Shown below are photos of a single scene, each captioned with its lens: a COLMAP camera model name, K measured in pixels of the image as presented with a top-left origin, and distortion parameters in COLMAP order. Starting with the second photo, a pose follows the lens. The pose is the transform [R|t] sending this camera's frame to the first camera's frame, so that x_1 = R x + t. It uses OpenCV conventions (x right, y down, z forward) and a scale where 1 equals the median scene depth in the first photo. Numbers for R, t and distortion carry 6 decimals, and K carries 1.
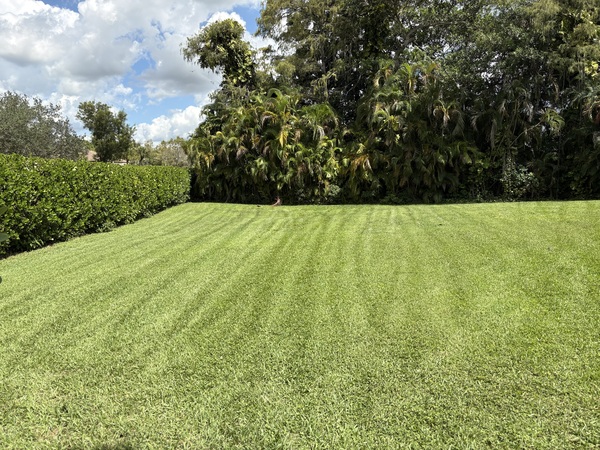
lens RADIAL K [[446.6, 0, 296.4], [0, 446.6, 224.2], [0, 0, 1]] dist [-0.012211, -0.005839]
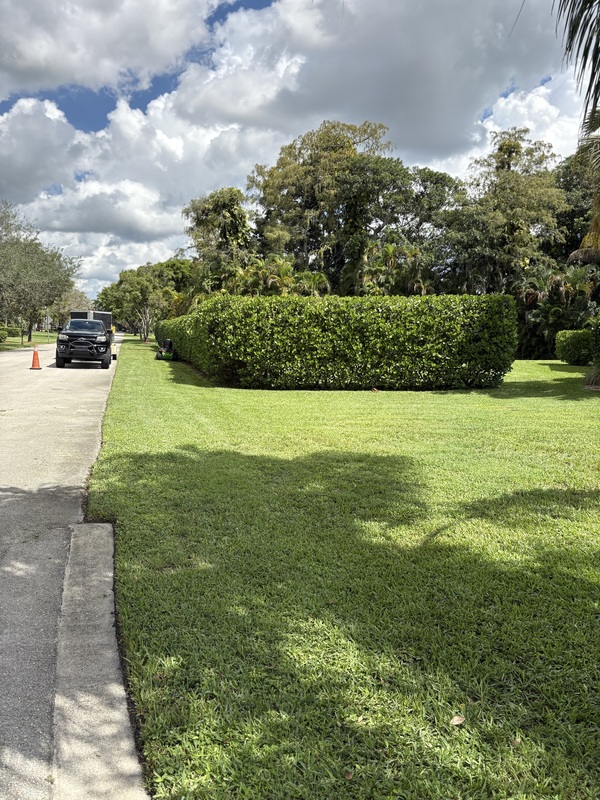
lens RADIAL K [[595.4, 0, 302.8], [0, 595.4, 401.0], [0, 0, 1]] dist [-0.012211, -0.005839]
pose [[0.967936, 0.020299, 0.250374, -0.374360], [-0.018476, 0.999783, -0.009632, 0.083946], [-0.250515, 0.004698, 0.968101, -0.501905]]
